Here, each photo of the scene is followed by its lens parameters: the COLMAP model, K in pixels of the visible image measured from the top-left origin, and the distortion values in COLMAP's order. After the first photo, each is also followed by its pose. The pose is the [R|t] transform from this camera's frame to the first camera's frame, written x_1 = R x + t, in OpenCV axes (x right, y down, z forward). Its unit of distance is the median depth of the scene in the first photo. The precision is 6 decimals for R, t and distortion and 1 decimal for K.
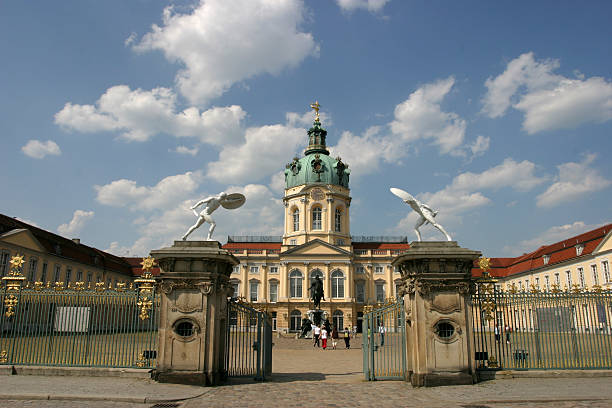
lens RADIAL K [[469.0, 0, 306.0], [0, 469.0, 204.0], [0, 0, 1]] dist [-0.062242, 0.003745]
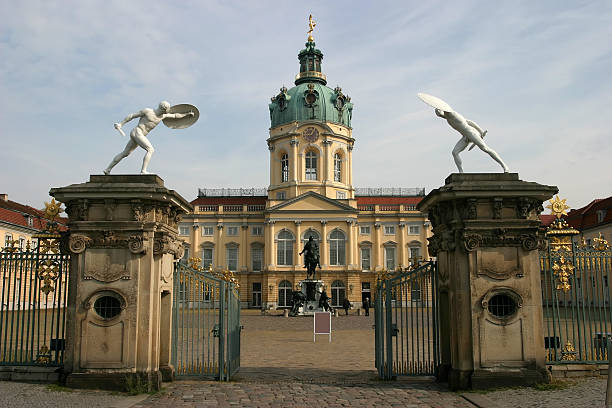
lens RADIAL K [[576.7, 0, 306.0], [0, 576.7, 204.0], [0, 0, 1]] dist [-0.039676, 0.002659]
pose [[0.999888, -0.006775, 0.013312, 0.001814], [0.005544, 0.995888, 0.090423, 0.007836], [-0.013870, -0.090339, 0.995815, 0.029968]]
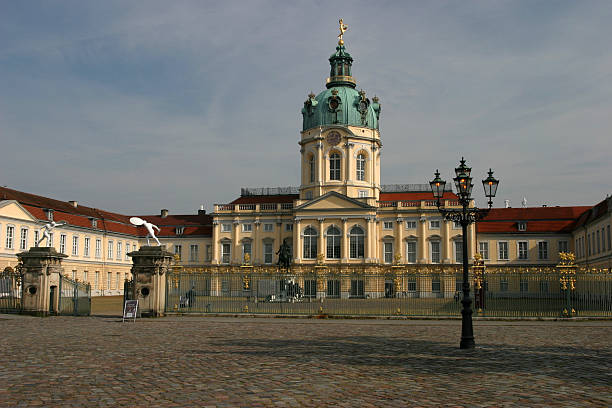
lens RADIAL K [[694.8, 0, 306.0], [0, 694.8, 204.0], [0, 0, 1]] dist [-0.021932, -0.012335]
pose [[0.978602, -0.024199, -0.204336, 0.239173], [0.050951, 0.990632, 0.126696, -0.067791], [0.199356, -0.134397, 0.970667, -0.260456]]
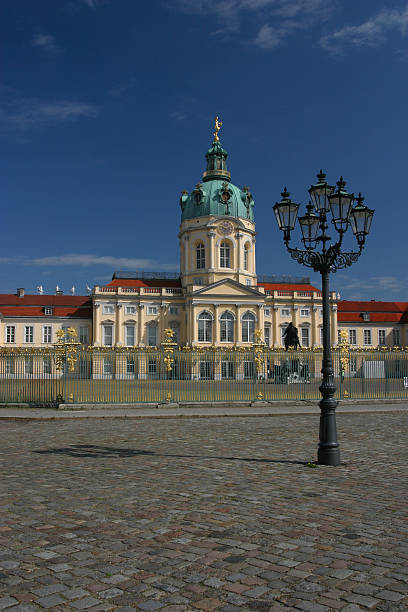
lens RADIAL K [[576.7, 0, 204.0], [0, 576.7, 306.0], [0, 0, 1]] dist [-0.039676, 0.002659]
pose [[0.973833, 0.015250, 0.226751, -0.277485], [-0.048146, 0.988943, 0.140260, -0.027407], [-0.222105, -0.147507, 0.963800, -0.078701]]
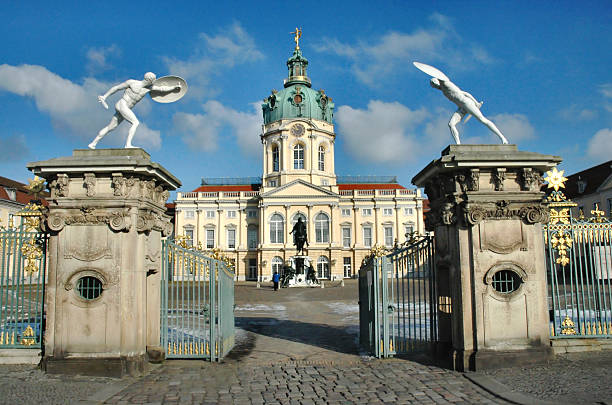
lens RADIAL K [[485.9, 0, 306.0], [0, 485.9, 202.5], [0, 0, 1]] dist [-0.086730, 0.003528]
pose [[0.999177, -0.015691, 0.037404, 0.001148], [0.011375, 0.993538, 0.112927, 0.013163], [-0.038935, -0.112408, 0.992899, 0.055190]]
